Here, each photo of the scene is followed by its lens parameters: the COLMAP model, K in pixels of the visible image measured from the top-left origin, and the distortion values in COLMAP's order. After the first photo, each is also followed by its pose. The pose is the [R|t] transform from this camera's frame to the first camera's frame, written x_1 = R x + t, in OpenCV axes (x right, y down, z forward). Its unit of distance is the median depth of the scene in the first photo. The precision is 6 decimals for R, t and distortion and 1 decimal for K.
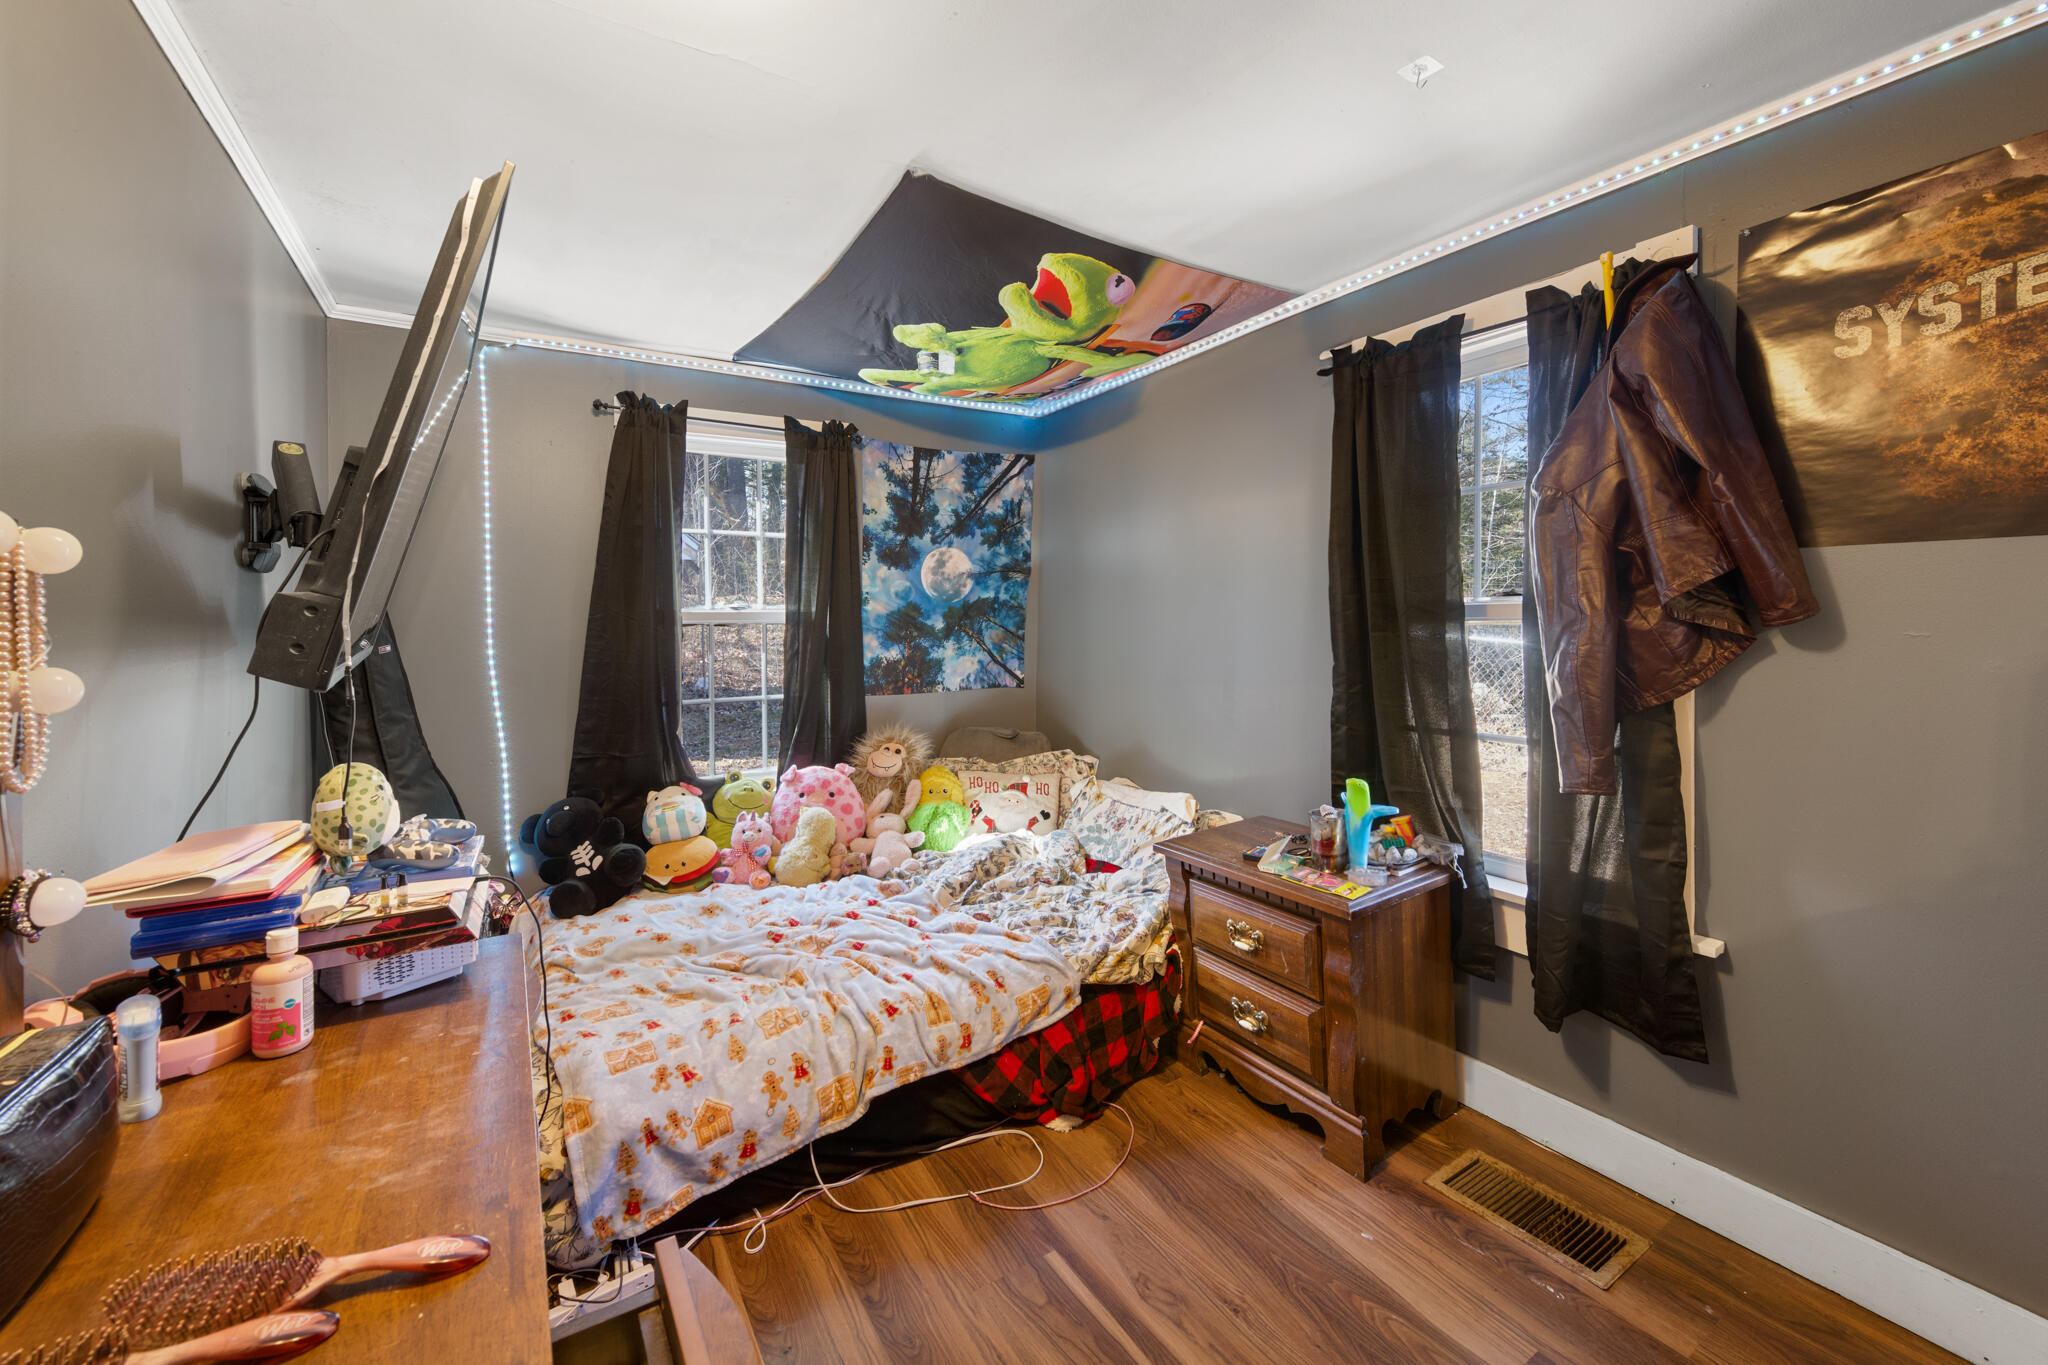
lens RADIAL K [[833.3, 0, 1024.5], [0, 833.3, 634.3], [0, 0, 1]] dist [0.000283, -0.000006]
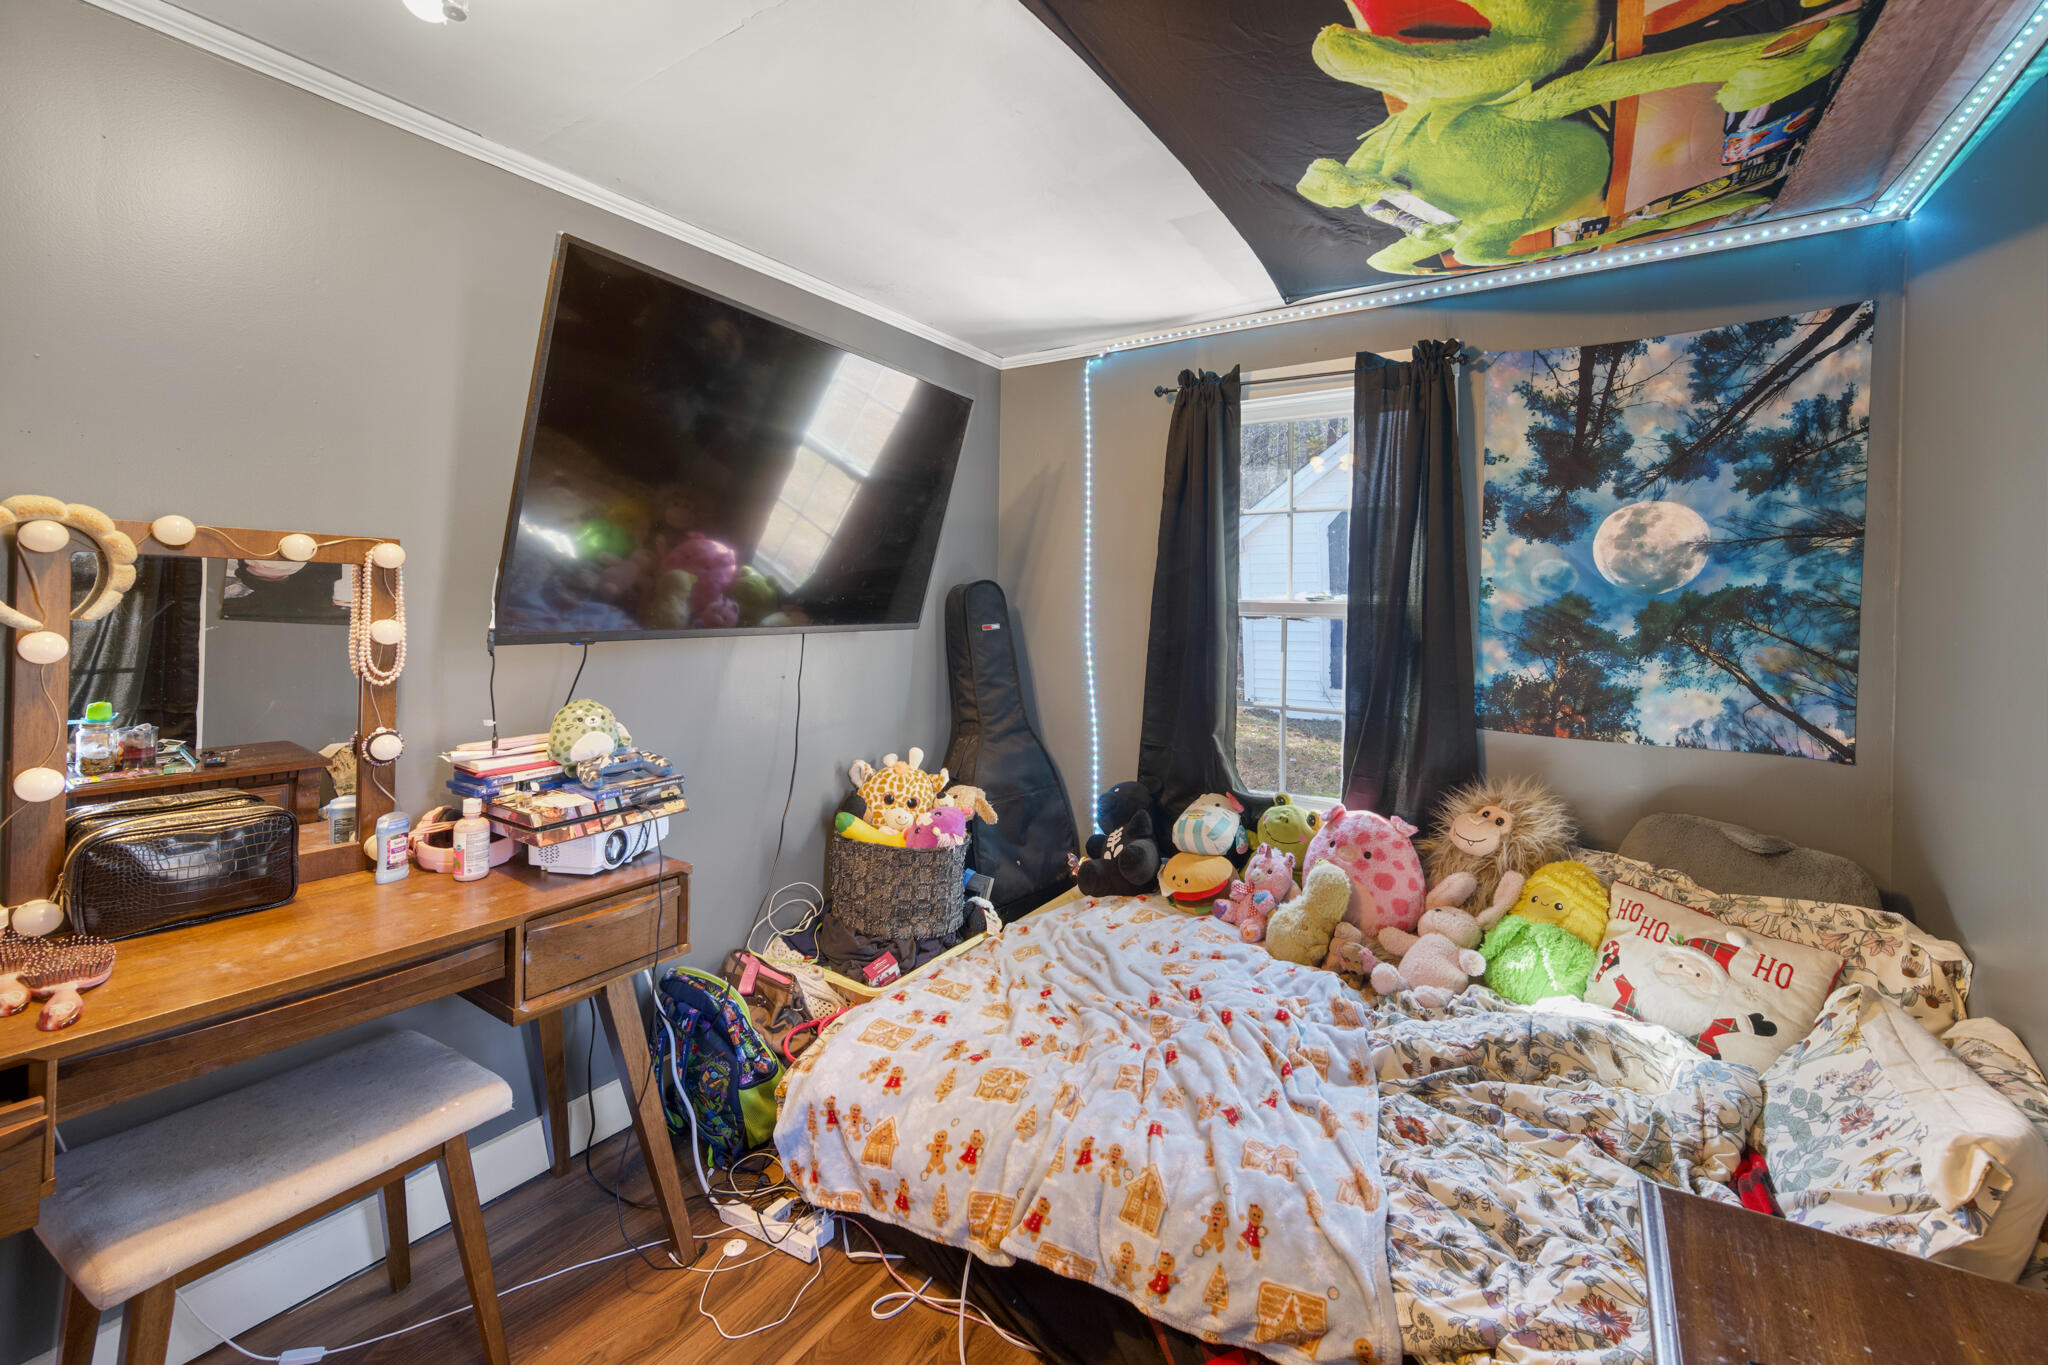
lens RADIAL K [[833.0, 0, 1028.2], [0, 833.0, 603.6], [0, 0, 1]] dist [0.000783, -0.000022]
pose [[0.425835, 0.017626, -0.904629, 0.265624], [-0.042620, 0.999091, -0.000595, -0.013032], [0.903796, 0.038809, 0.426199, 0.365346]]
